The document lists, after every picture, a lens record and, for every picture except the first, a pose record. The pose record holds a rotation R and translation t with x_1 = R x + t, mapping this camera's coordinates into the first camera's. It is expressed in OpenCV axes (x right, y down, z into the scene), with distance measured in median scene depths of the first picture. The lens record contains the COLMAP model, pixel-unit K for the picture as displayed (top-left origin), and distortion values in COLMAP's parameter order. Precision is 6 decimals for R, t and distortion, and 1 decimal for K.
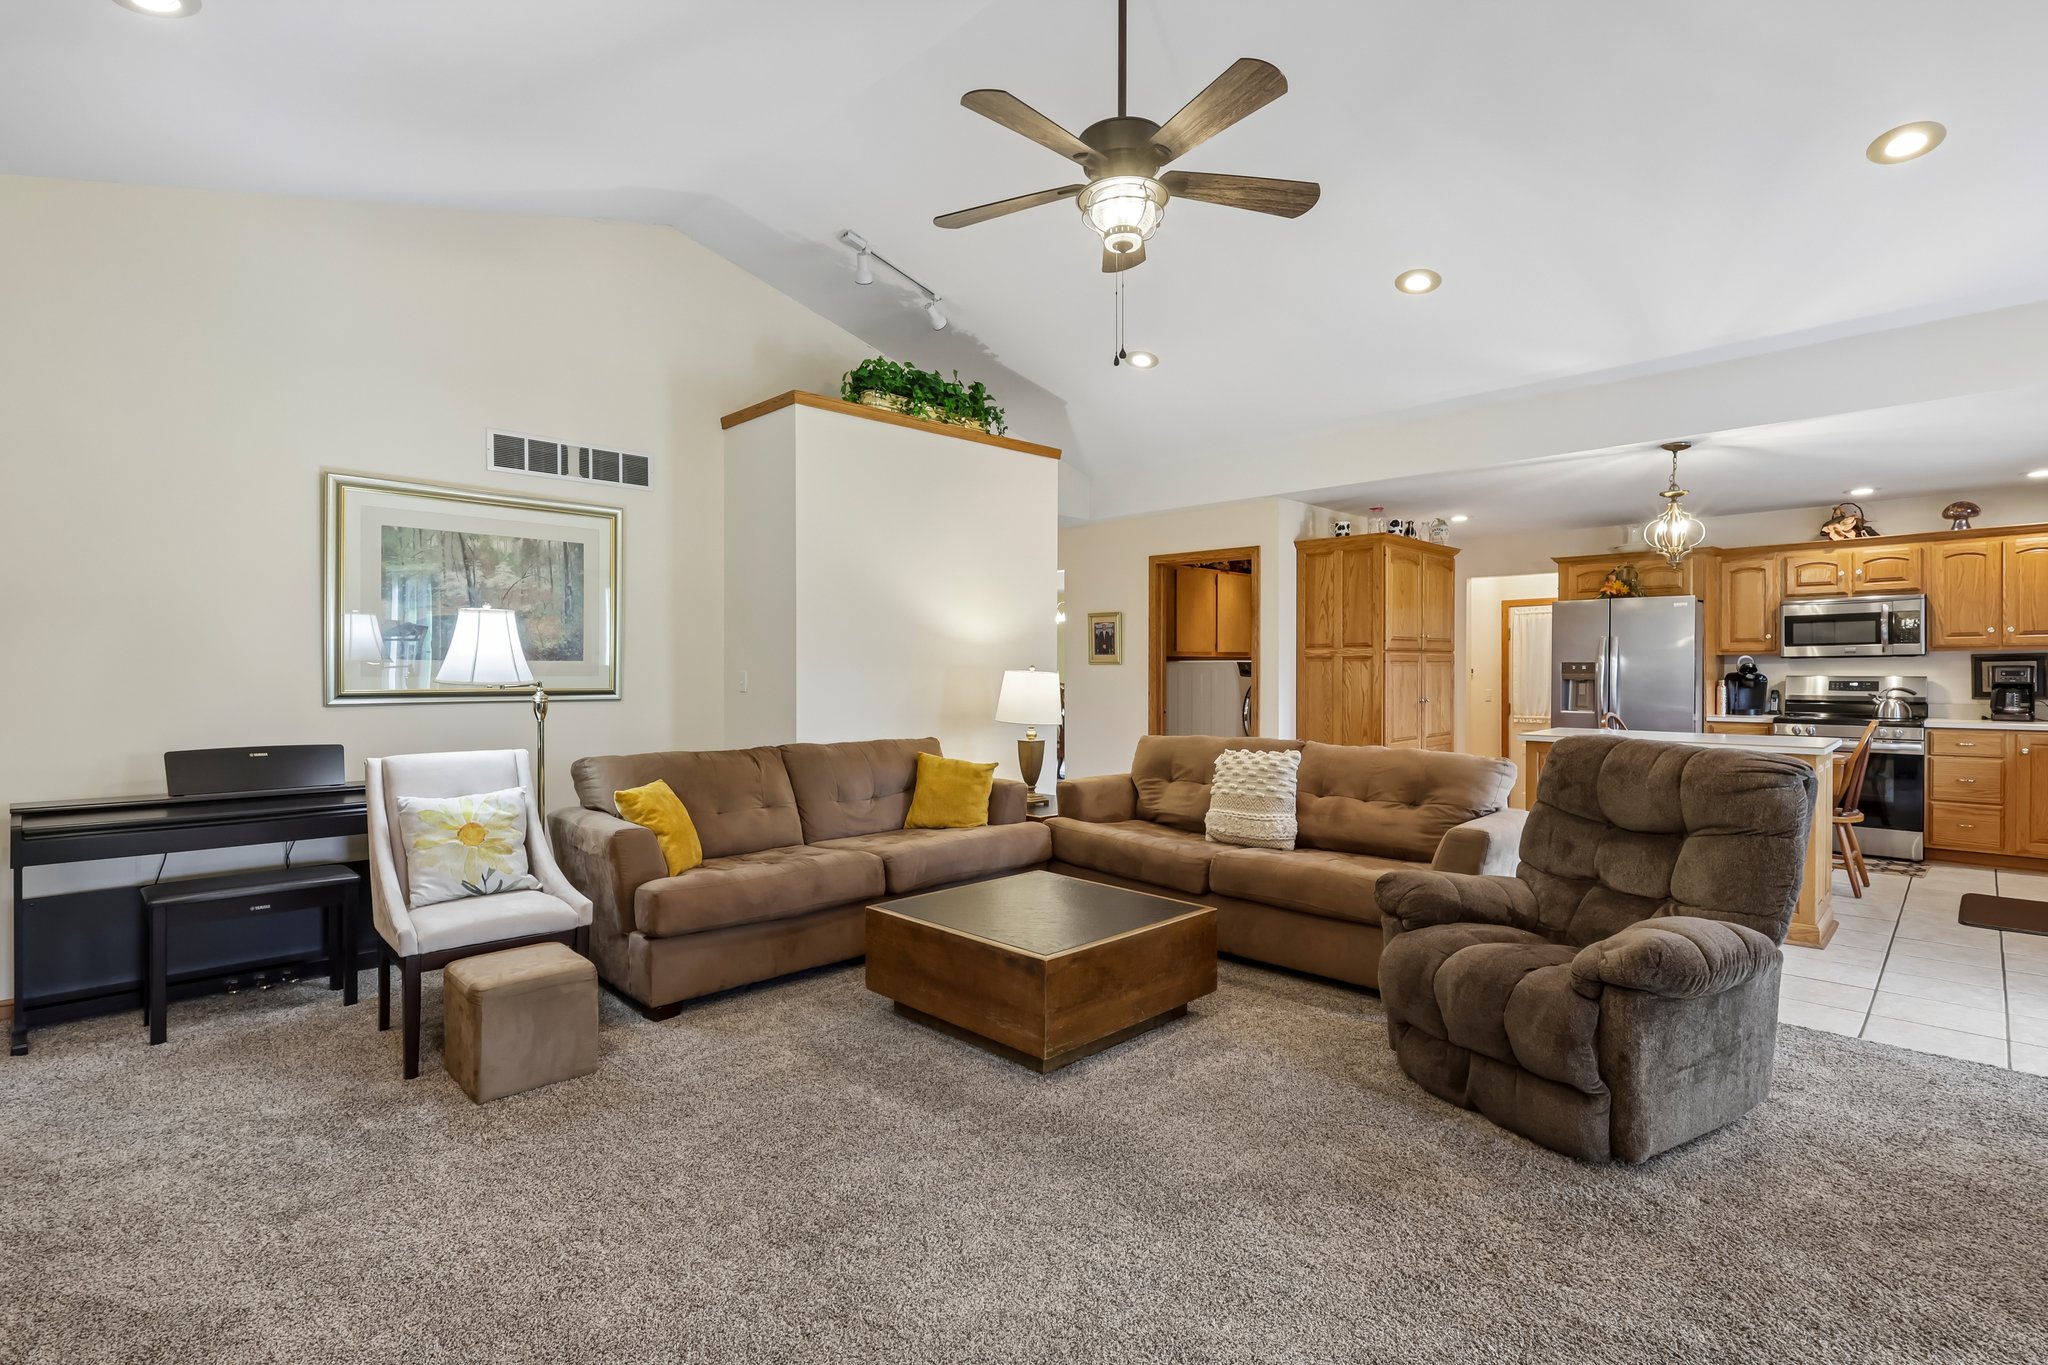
lens RADIAL K [[966.3, 0, 1014.7], [0, 966.3, 681.0], [0, 0, 1]] dist [0.000613, 0.000920]
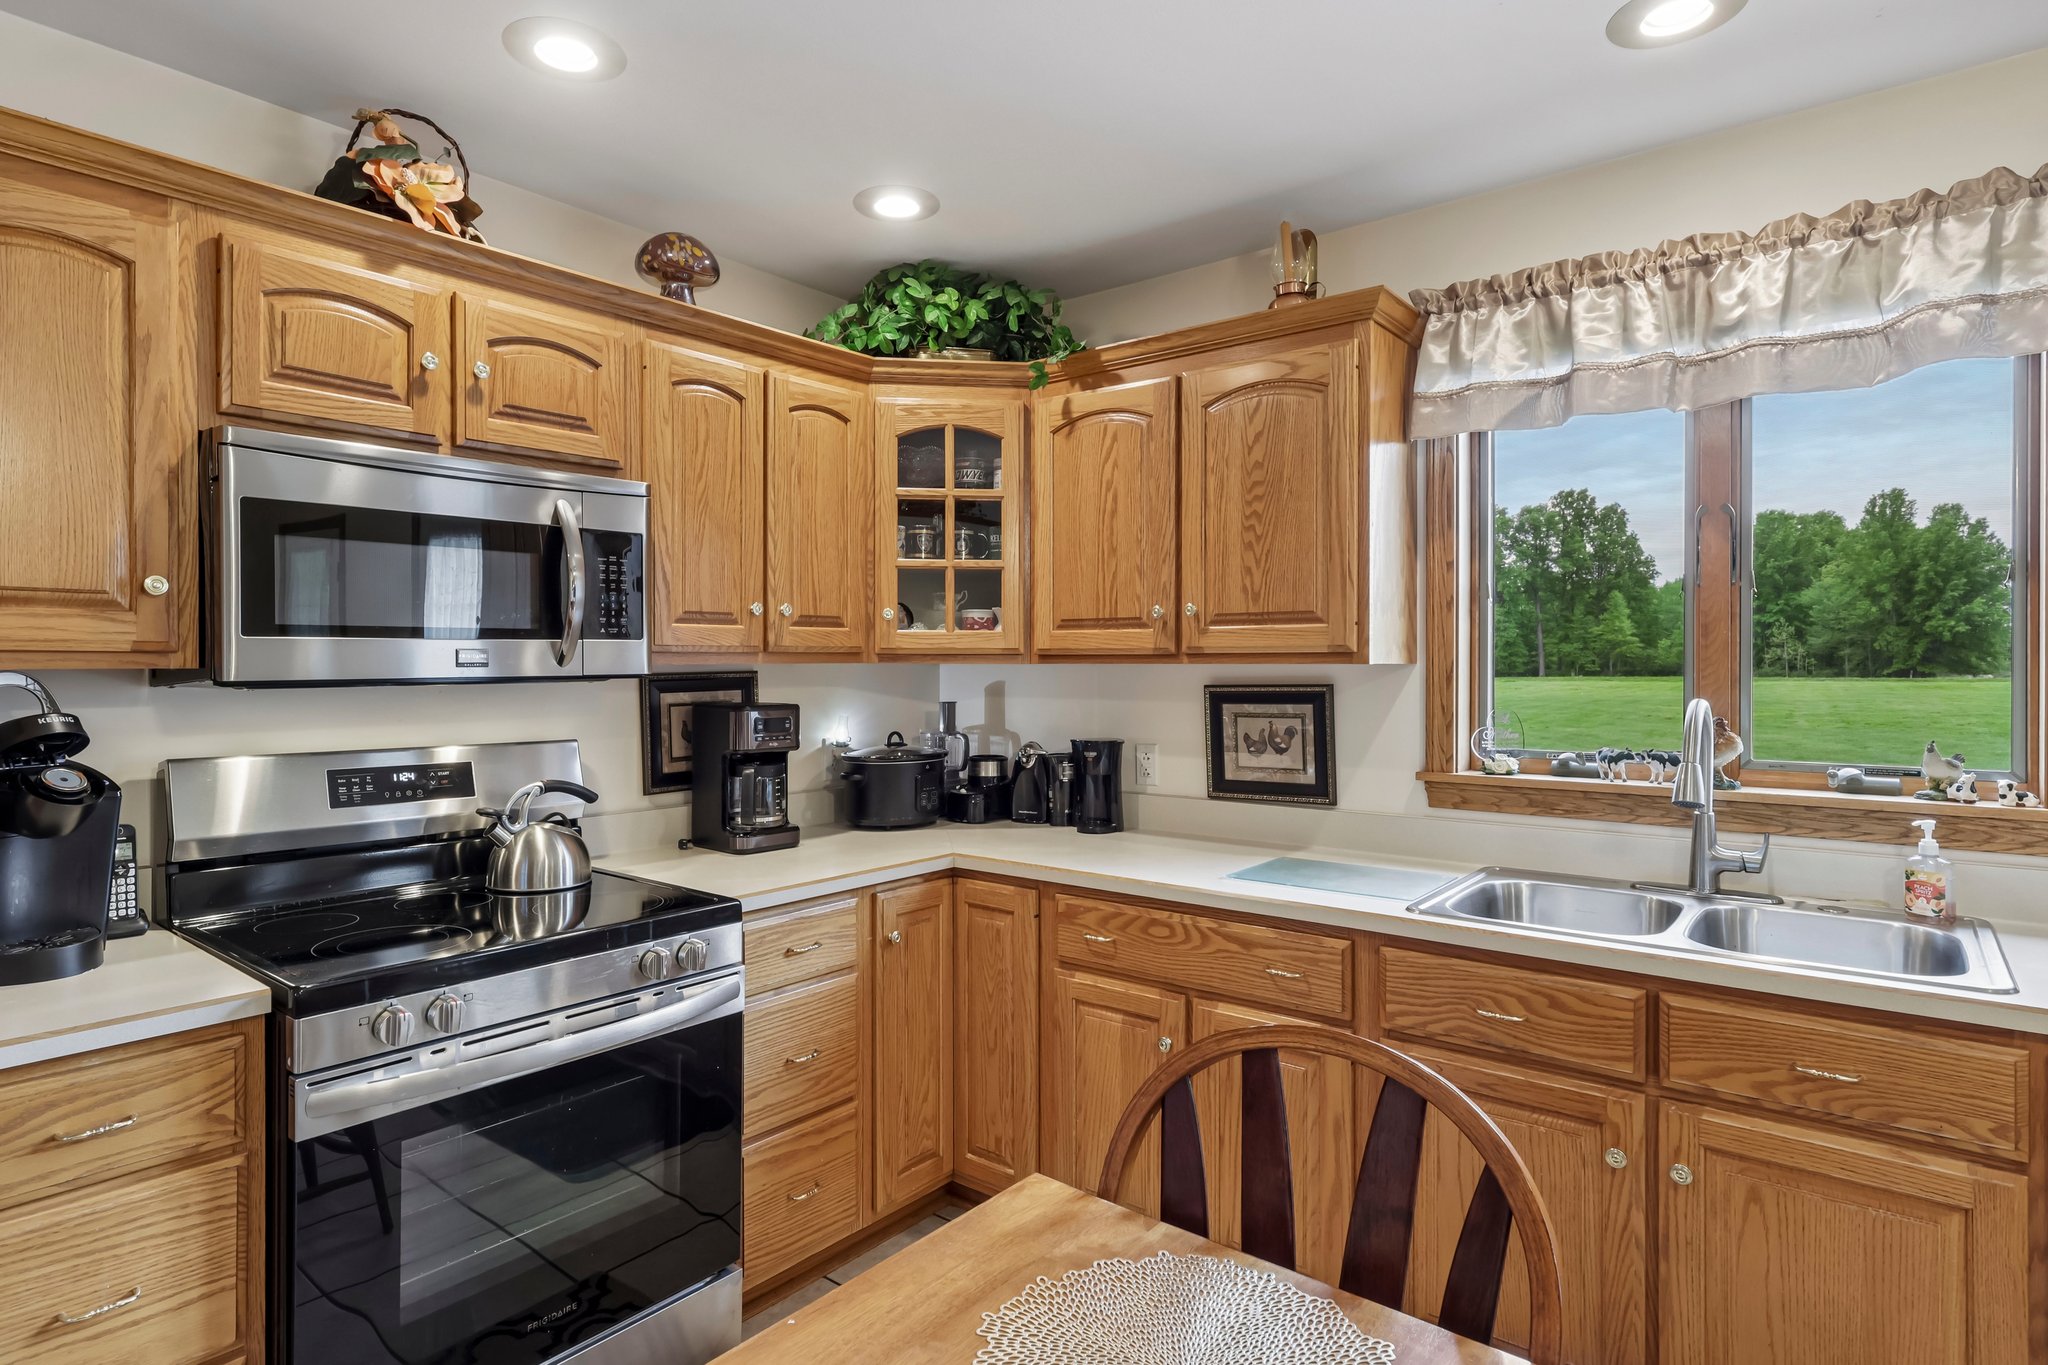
lens RADIAL K [[1090.3, 0, 1011.5], [0, 1090.3, 670.1], [0, 0, 1]] dist [0.000573, 0.000919]
pose [[-0.105034, 0.001673, 0.994467, 0.568989], [0.012912, 0.999917, -0.000318, -0.027032], [-0.994385, 0.012807, -0.105046, 0.912312]]
